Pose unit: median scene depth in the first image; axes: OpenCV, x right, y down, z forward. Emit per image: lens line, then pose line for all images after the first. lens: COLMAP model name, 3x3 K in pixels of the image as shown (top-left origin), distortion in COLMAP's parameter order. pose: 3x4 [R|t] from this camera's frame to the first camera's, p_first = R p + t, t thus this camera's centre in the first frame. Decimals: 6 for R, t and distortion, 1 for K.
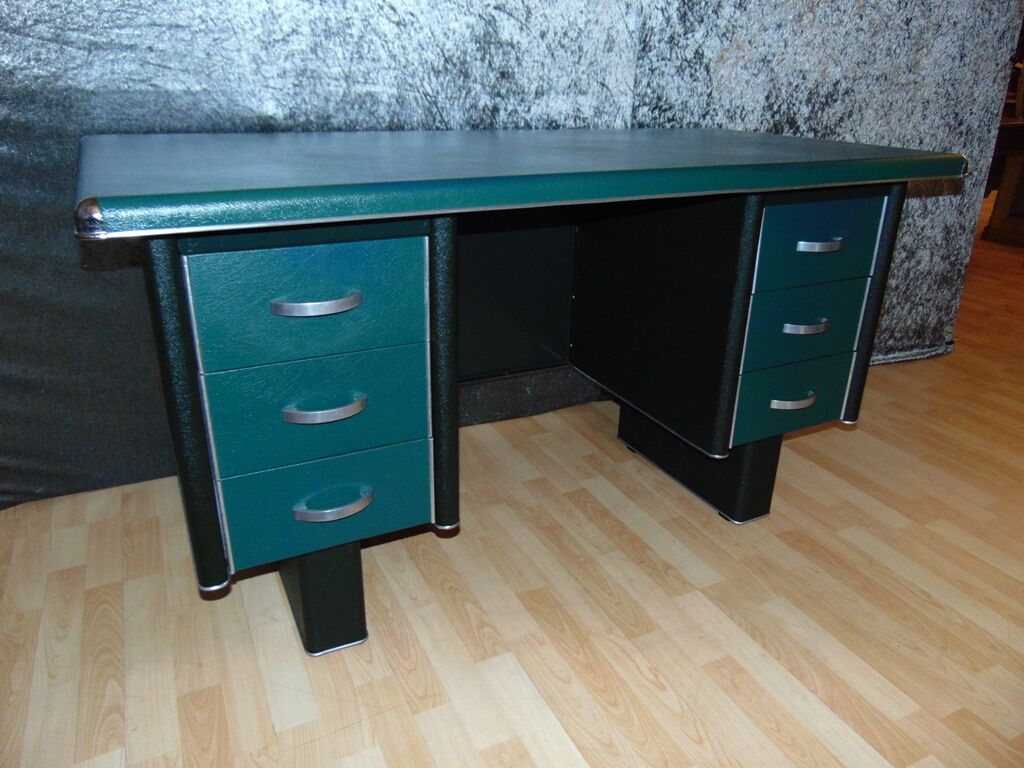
lens RADIAL K [[761.9, 0, 512.0], [0, 761.9, 384.0], [0, 0, 1]] dist [-0.010688, 0.074430]
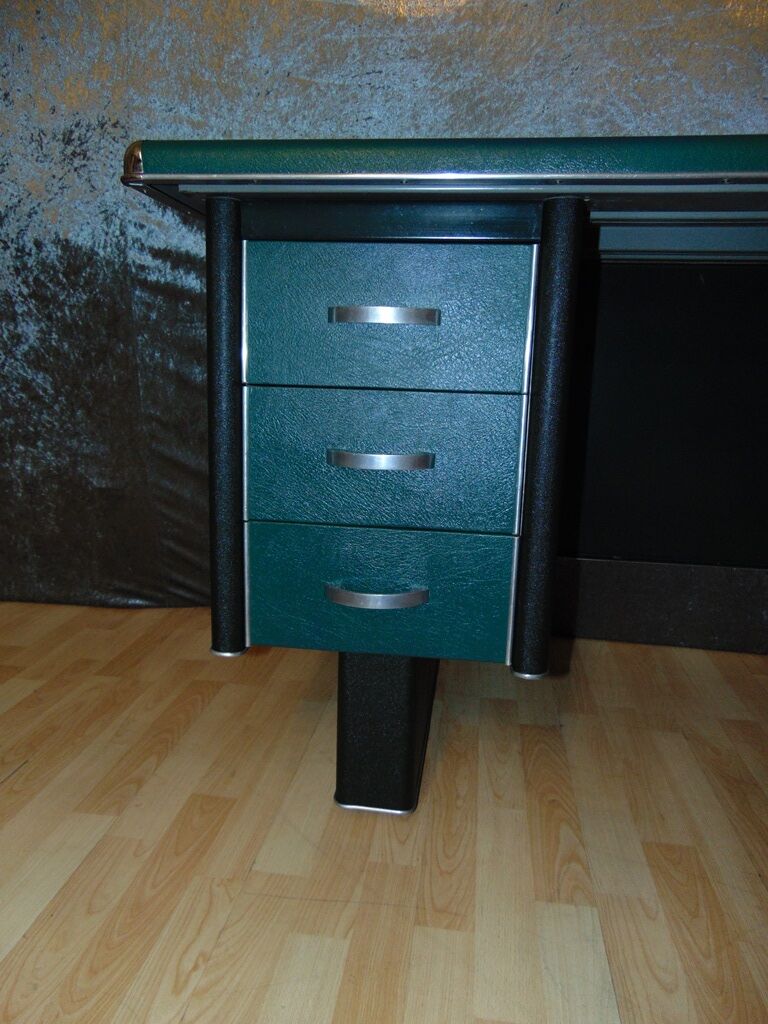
lens RADIAL K [[761.9, 0, 384.0], [0, 761.9, 512.0], [0, 0, 1]] dist [-0.010688, 0.074430]
pose [[0.833003, 0.117045, -0.540747, 0.156377], [-0.230906, 0.961725, -0.147537, 0.164412], [0.502781, 0.247760, 0.828146, 0.289695]]
